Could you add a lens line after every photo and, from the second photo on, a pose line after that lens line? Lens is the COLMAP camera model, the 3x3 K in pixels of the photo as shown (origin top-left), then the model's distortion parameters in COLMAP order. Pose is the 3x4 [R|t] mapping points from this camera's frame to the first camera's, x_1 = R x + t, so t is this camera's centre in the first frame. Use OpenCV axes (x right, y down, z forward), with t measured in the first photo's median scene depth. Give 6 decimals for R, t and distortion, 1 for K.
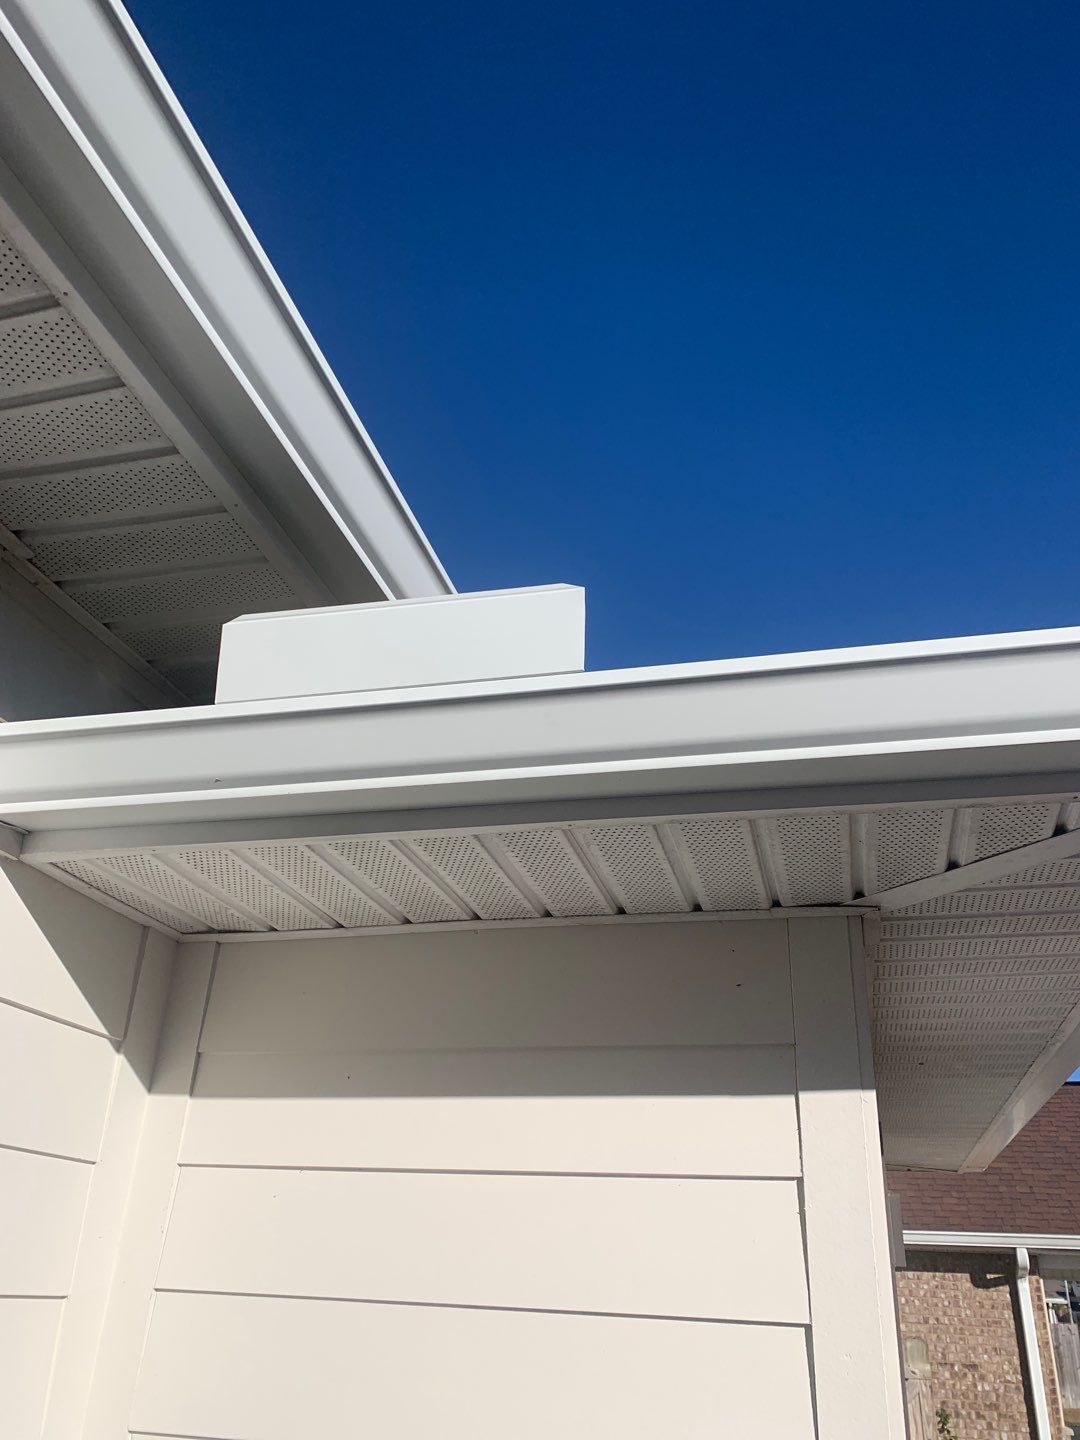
lens RADIAL K [[1098.5, 0, 540.0], [0, 1098.5, 720.0], [0, 0, 1]] dist [-0.000197, -0.001064]
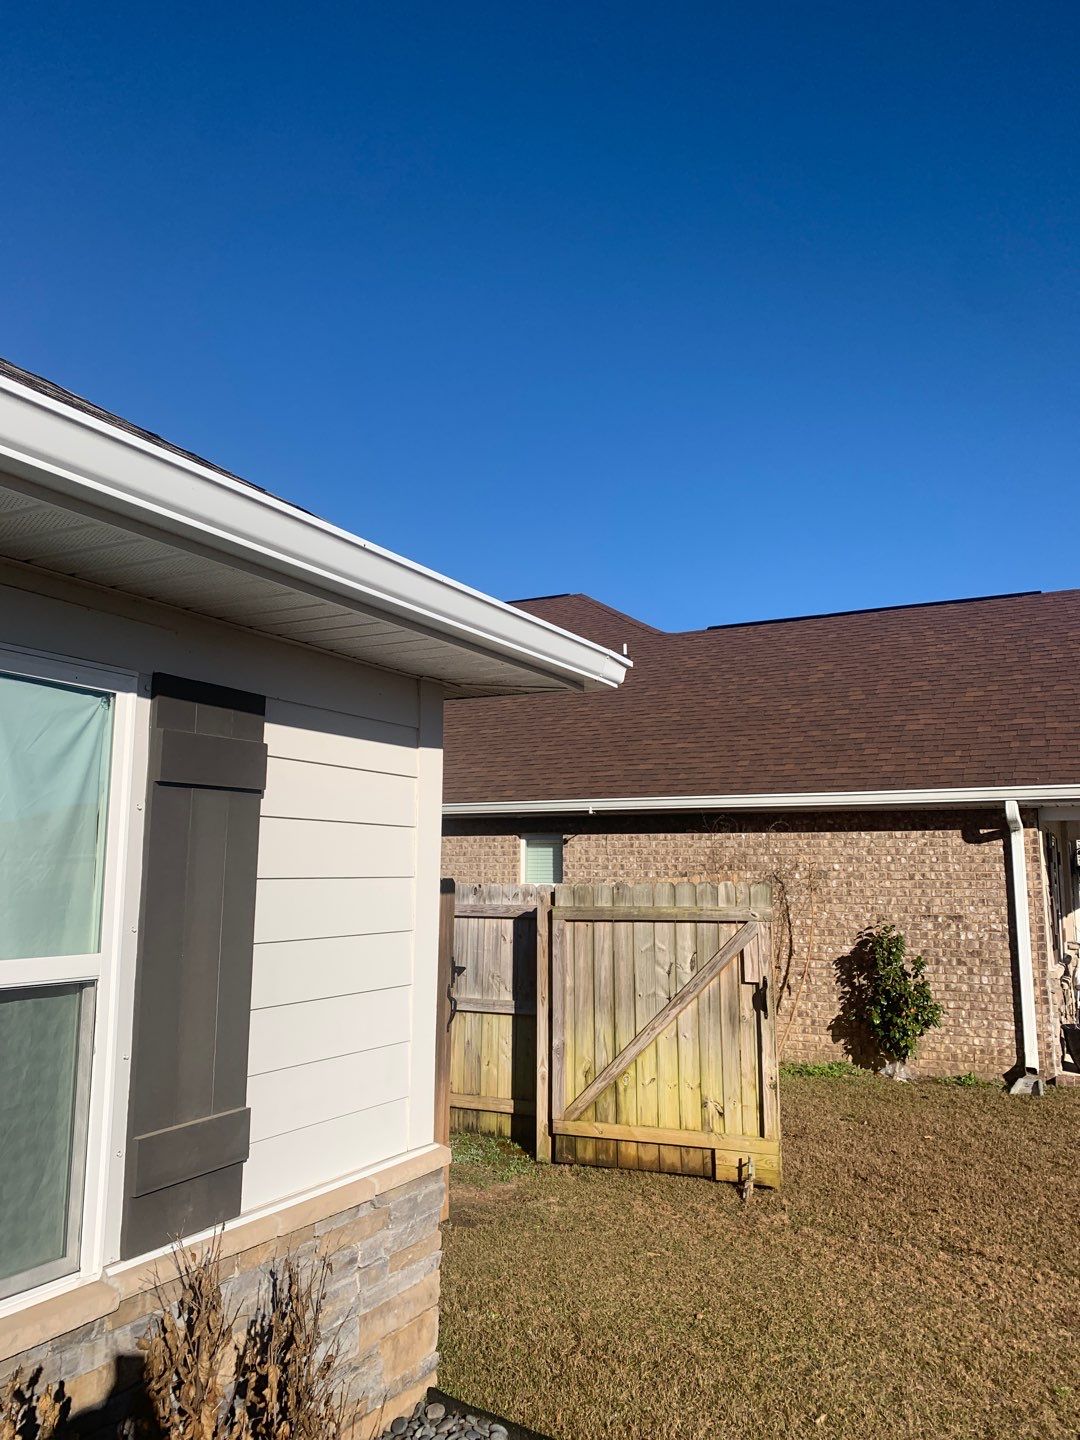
lens RADIAL K [[1096.2, 0, 540.0], [0, 1096.2, 720.0], [0, 0, 1]] dist [0.001979, -0.001288]
pose [[0.974584, -0.067950, -0.213470, 0.254510], [0.132519, 0.943154, 0.304793, 0.086410], [0.180624, -0.325335, 0.928187, 0.102593]]
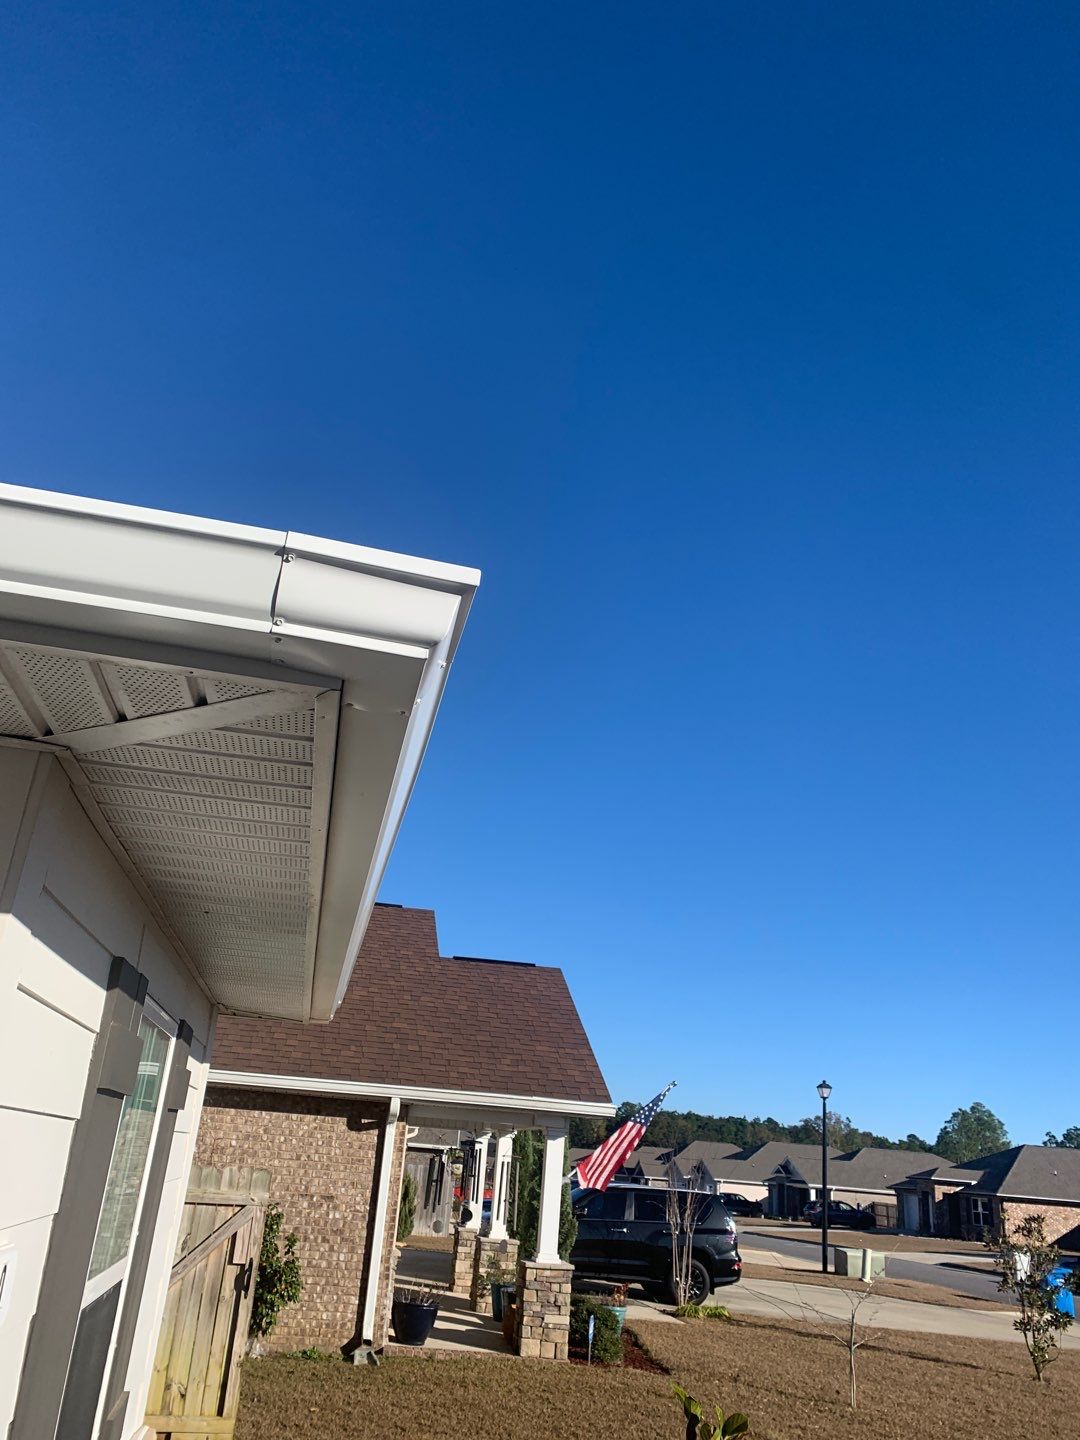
lens RADIAL K [[1108.0, 0, 540.0], [0, 1108.0, 720.0], [0, 0, 1]] dist [0.012588, 0.002347]
pose [[0.895560, 0.187617, 0.403452, 0.043564], [-0.235615, 0.969152, 0.072321, -0.005551], [-0.377437, -0.159827, 0.912138, -0.018844]]
